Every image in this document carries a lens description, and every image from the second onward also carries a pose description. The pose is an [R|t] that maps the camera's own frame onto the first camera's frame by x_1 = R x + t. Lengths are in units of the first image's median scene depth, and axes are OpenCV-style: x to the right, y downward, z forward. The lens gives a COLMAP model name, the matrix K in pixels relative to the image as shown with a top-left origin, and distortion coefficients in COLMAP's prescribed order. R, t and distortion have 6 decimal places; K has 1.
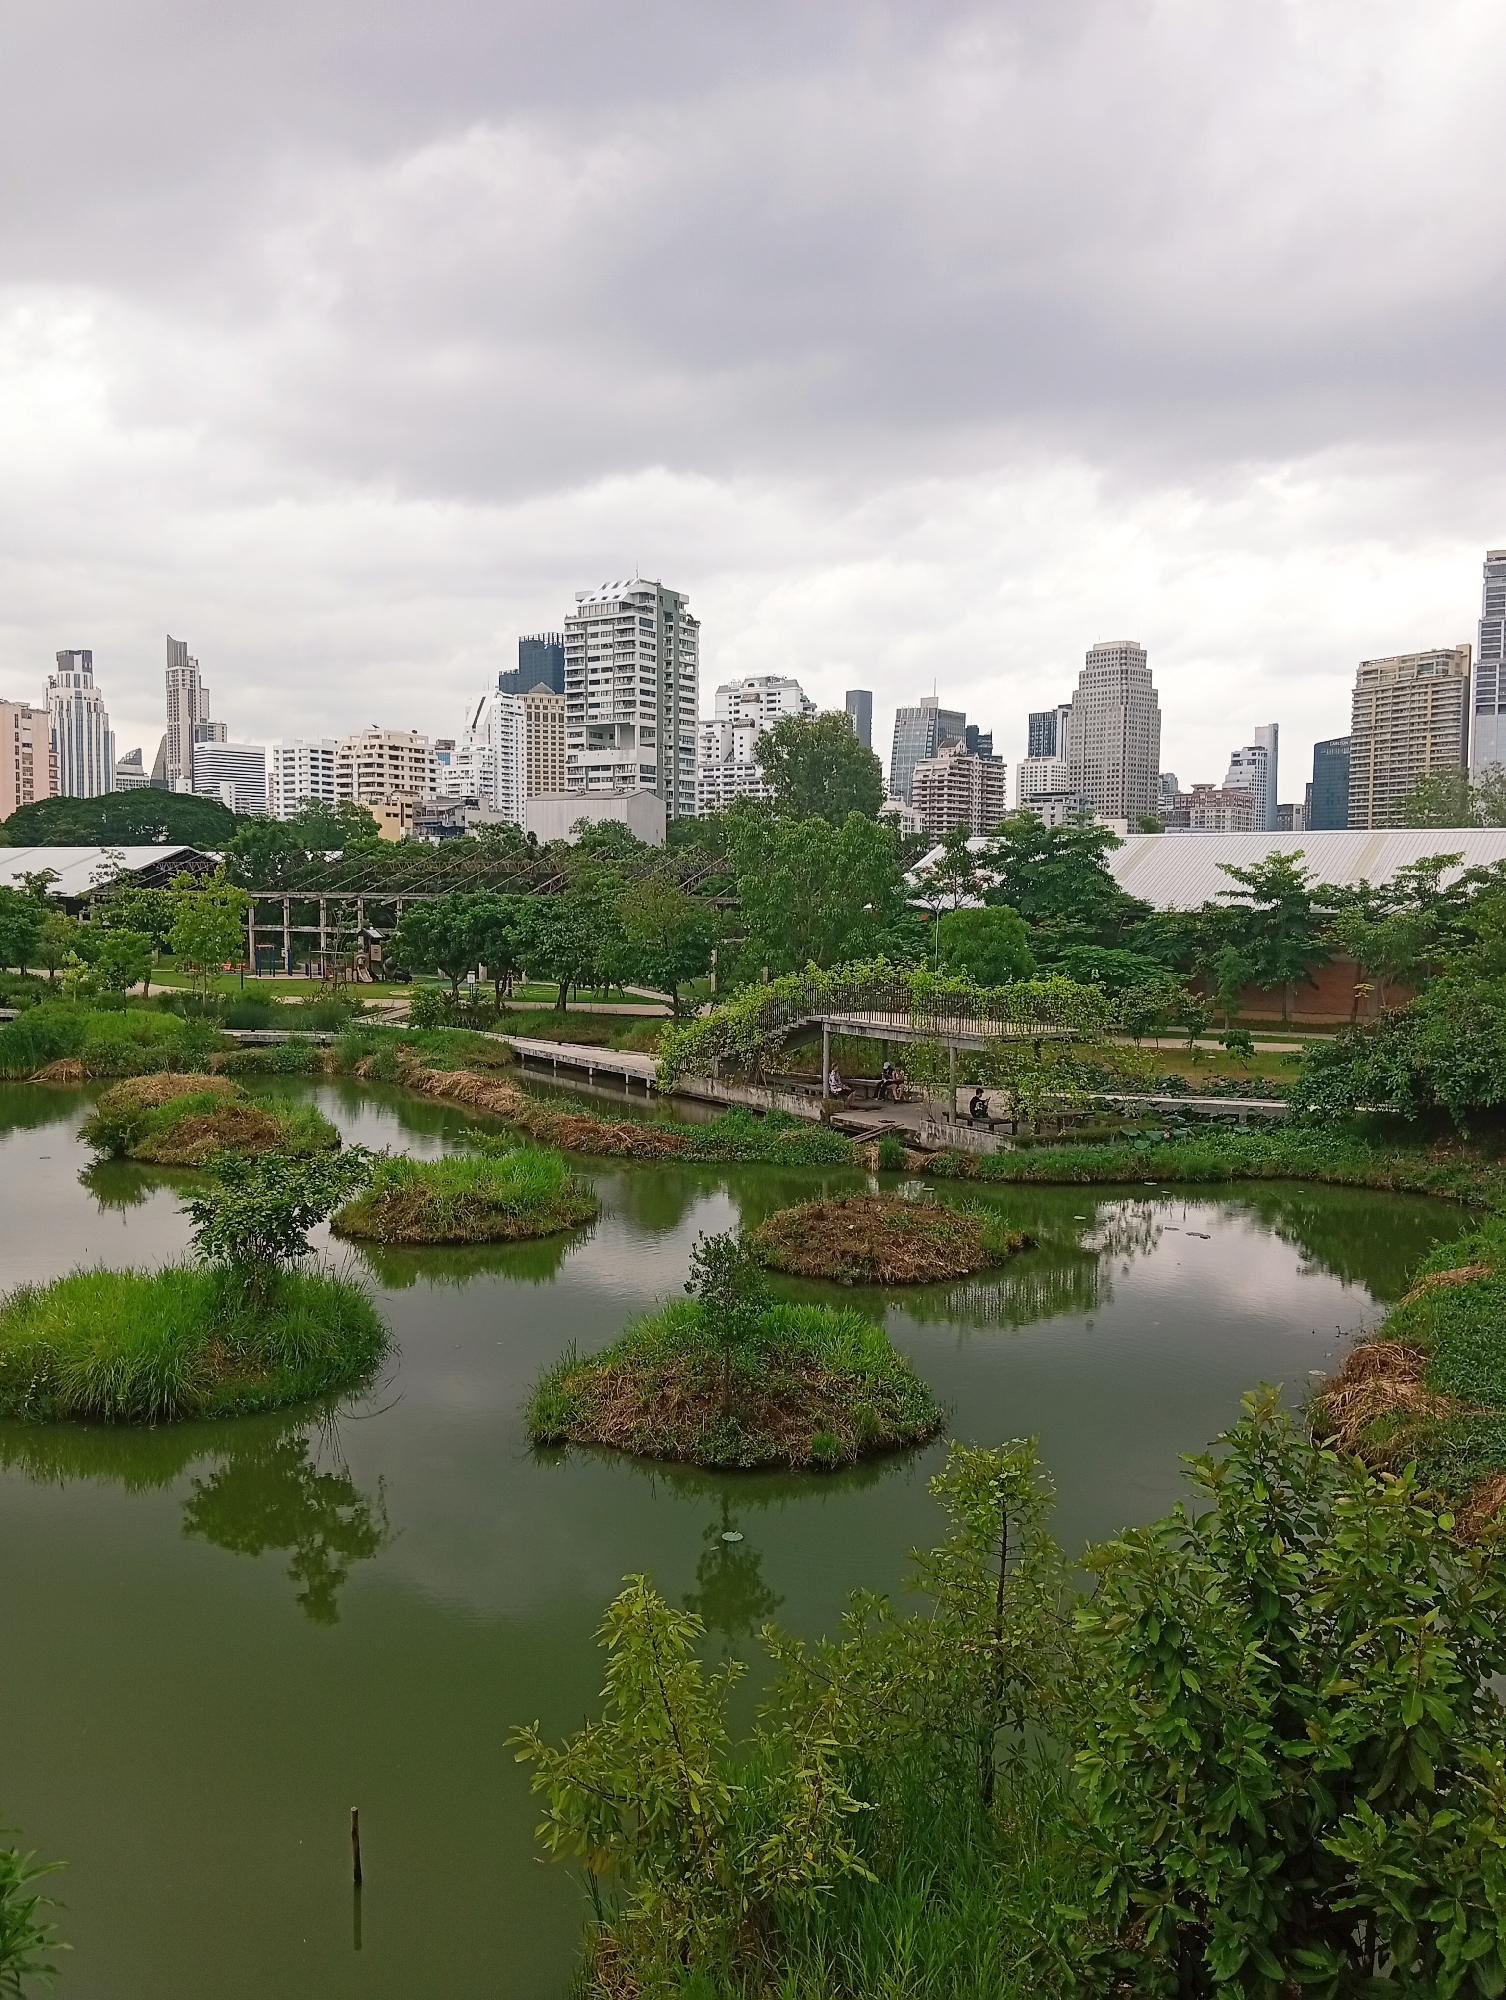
lens RADIAL K [[1691.3, 0, 827.9], [0, 1691.3, 946.3], [0, 0, 1]] dist [0.102272, -0.134336]
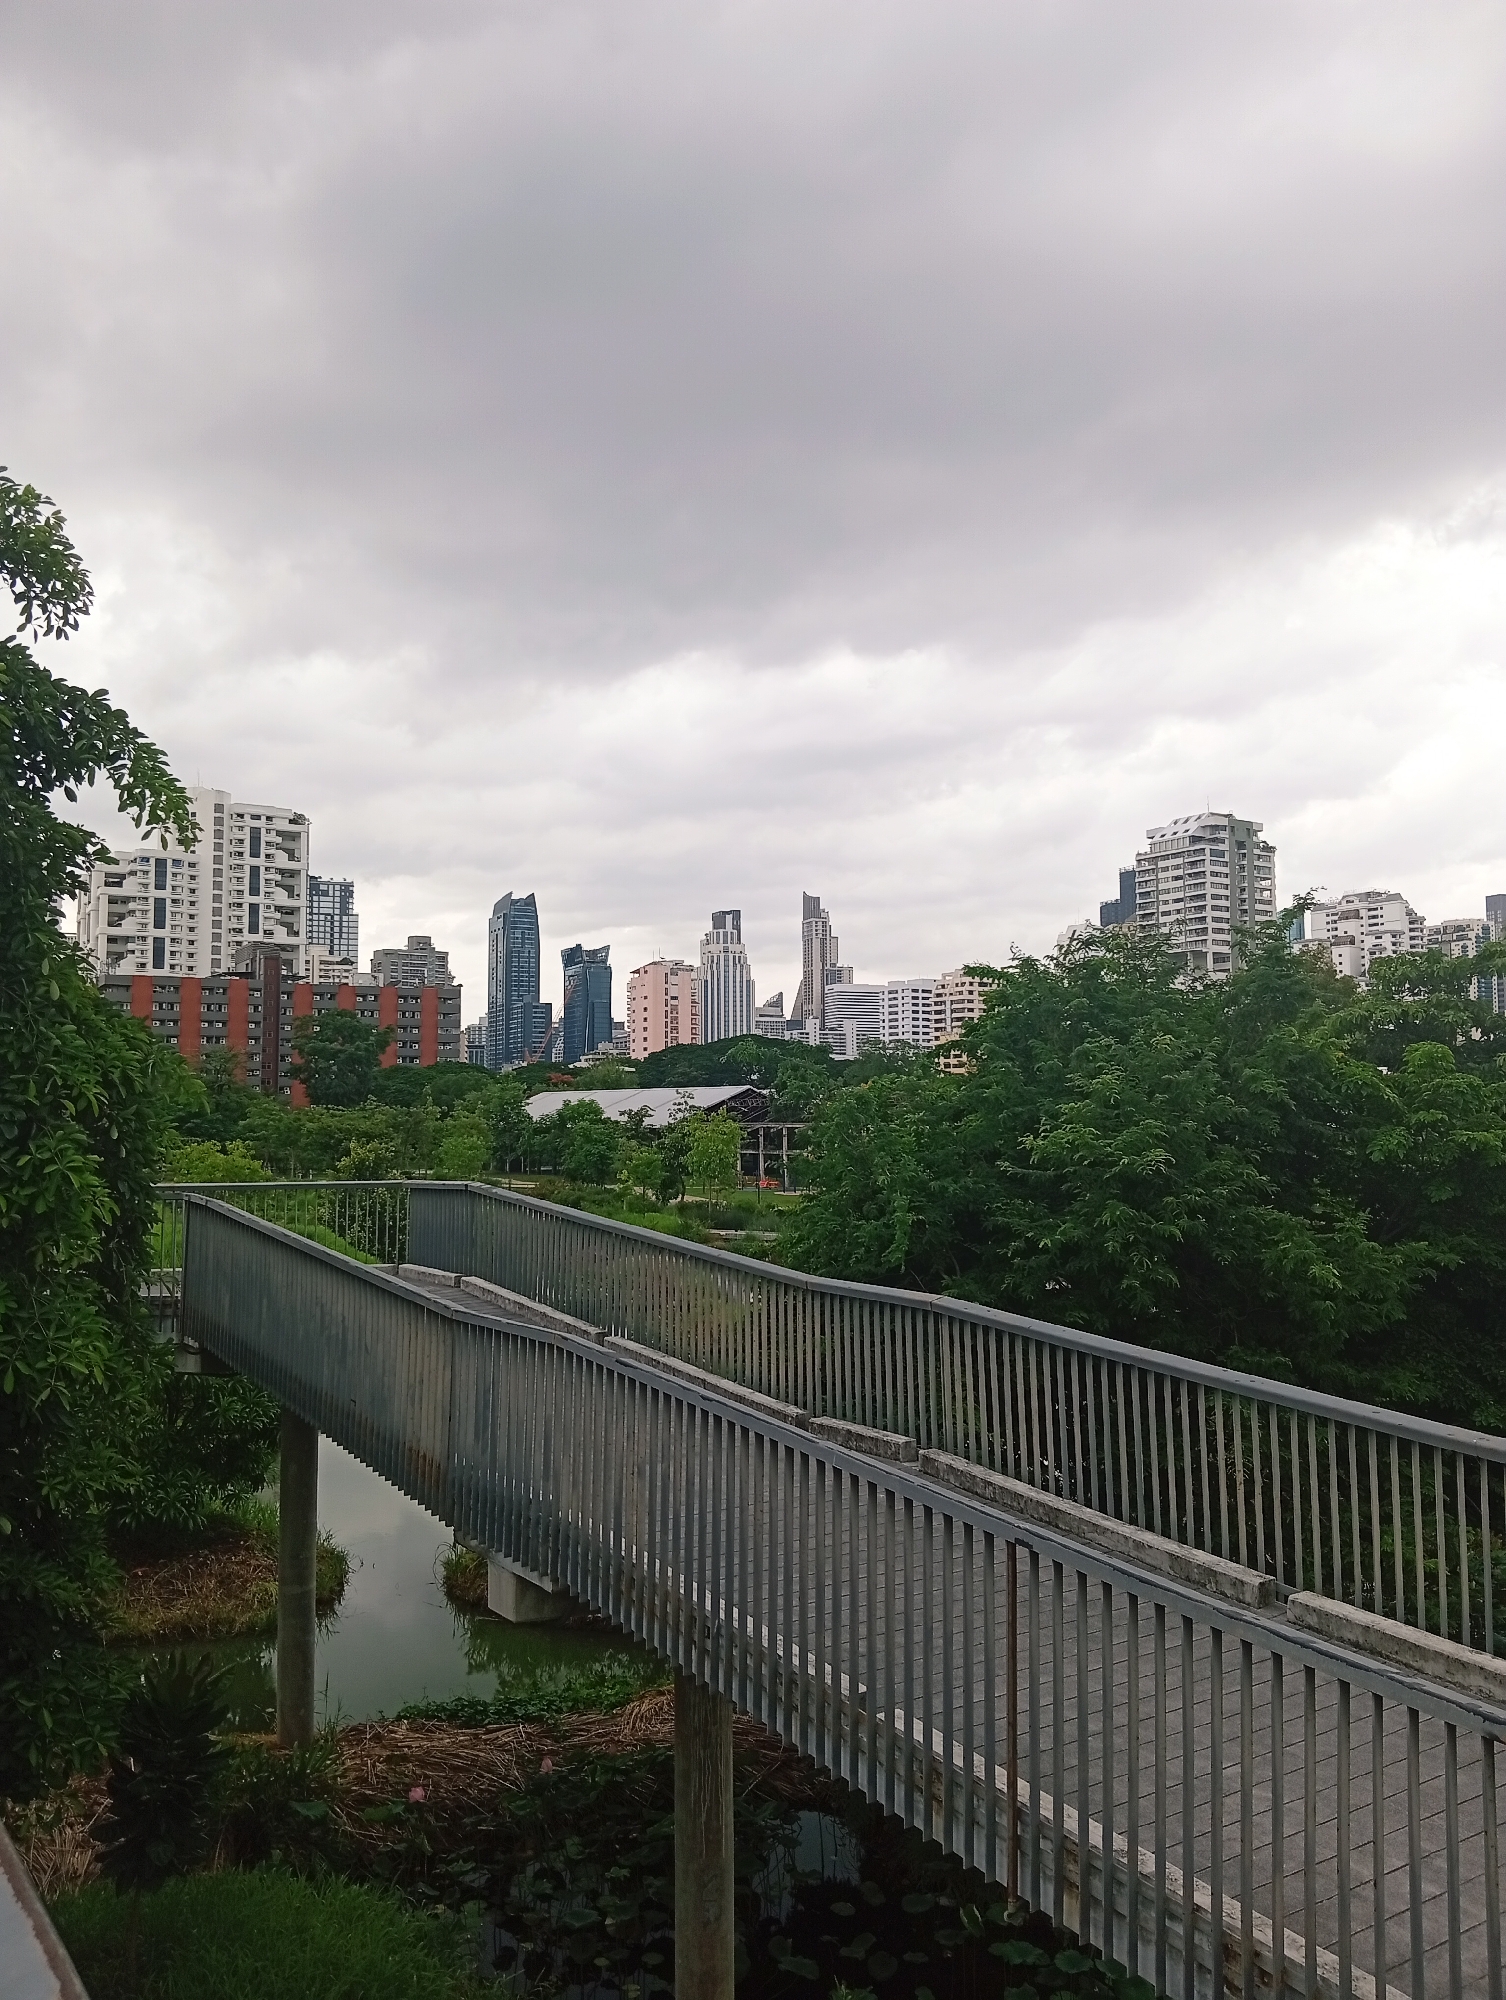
lens RADIAL K [[1691.3, 0, 781.7], [0, 1691.3, 917.7], [0, 0, 1]] dist [0.102272, -0.134336]
pose [[0.925119, -0.056132, -0.375506, 0.203973], [-0.000178, 0.988947, -0.148270, 0.004418], [0.379678, 0.137234, 0.914883, -0.218602]]
